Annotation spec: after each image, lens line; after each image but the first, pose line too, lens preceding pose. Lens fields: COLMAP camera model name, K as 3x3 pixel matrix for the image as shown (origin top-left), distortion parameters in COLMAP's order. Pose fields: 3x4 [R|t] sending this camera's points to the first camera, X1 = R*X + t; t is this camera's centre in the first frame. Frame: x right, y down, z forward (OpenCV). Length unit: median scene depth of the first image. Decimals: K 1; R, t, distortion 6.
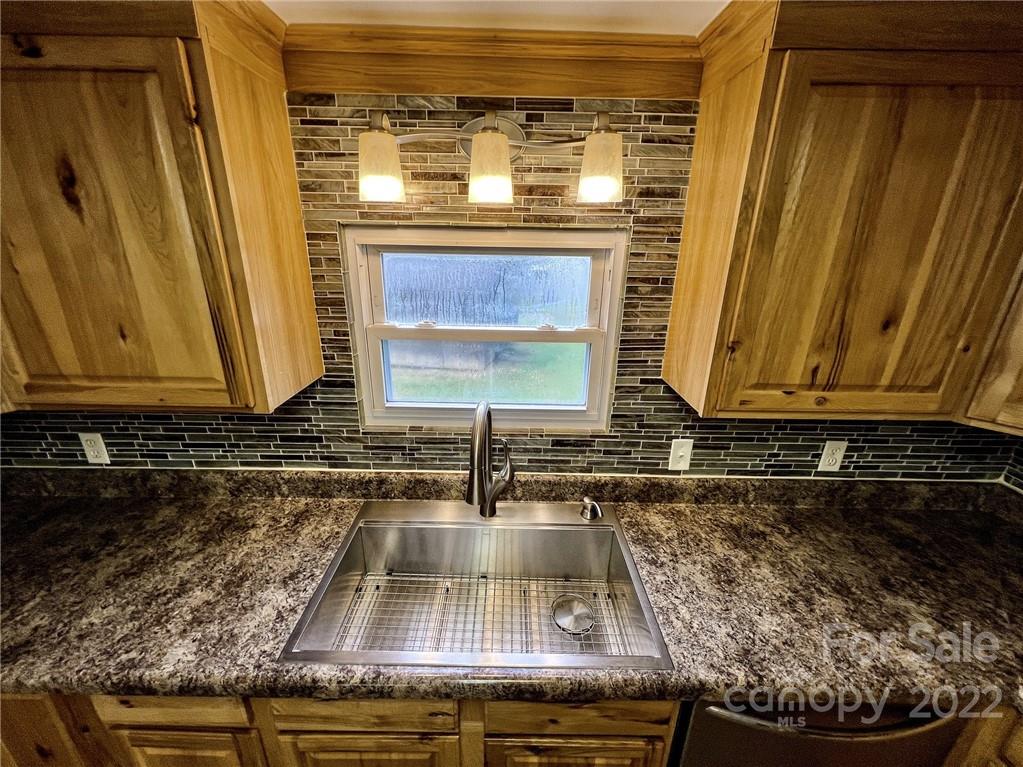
lens RADIAL K [[409.3, 0, 509.5], [0, 409.3, 379.1], [0, 0, 1]] dist [-0.002567, 0.000718]
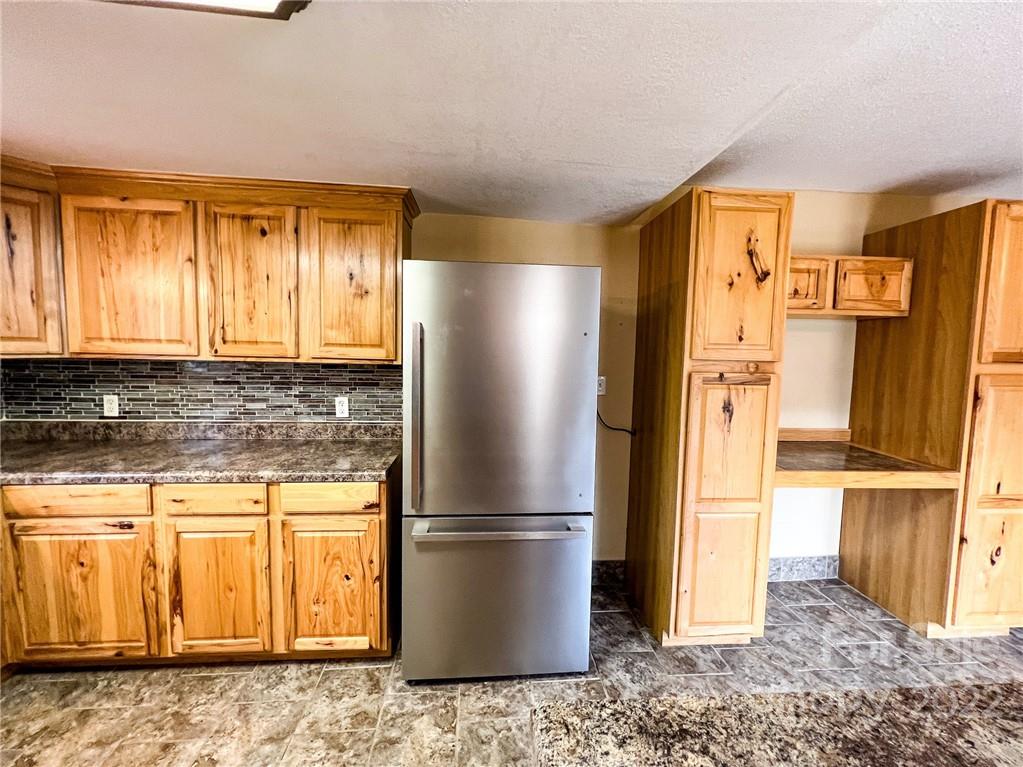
lens RADIAL K [[409.3, 0, 509.5], [0, 409.3, 379.1], [0, 0, 1]] dist [-0.002567, 0.000718]
pose [[-0.077933, -0.099288, 0.992002, -0.550474], [0.297342, 0.947428, 0.118186, 0.553505], [-0.951585, 0.304175, -0.044314, -0.926509]]
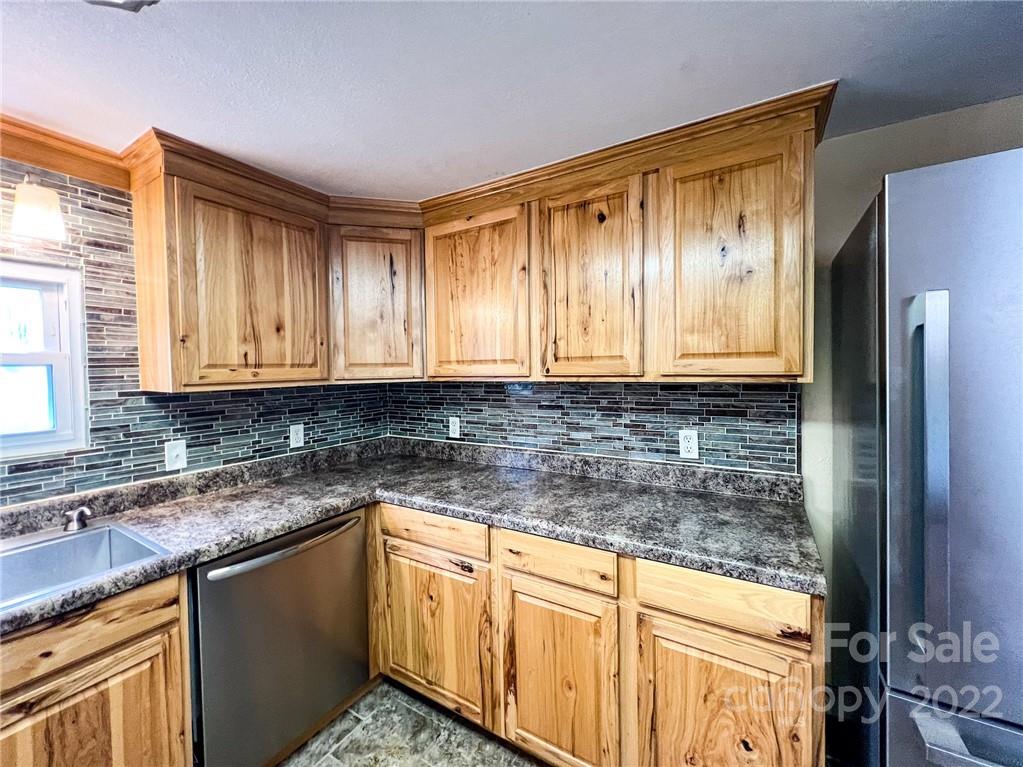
lens RADIAL K [[409.3, 0, 509.5], [0, 409.3, 379.1], [0, 0, 1]] dist [-0.002567, 0.000718]
pose [[0.520874, -0.048004, 0.852283, -0.097370], [0.298827, 0.945497, -0.129374, 0.464598], [-0.799621, 0.322073, 0.506829, -0.525219]]
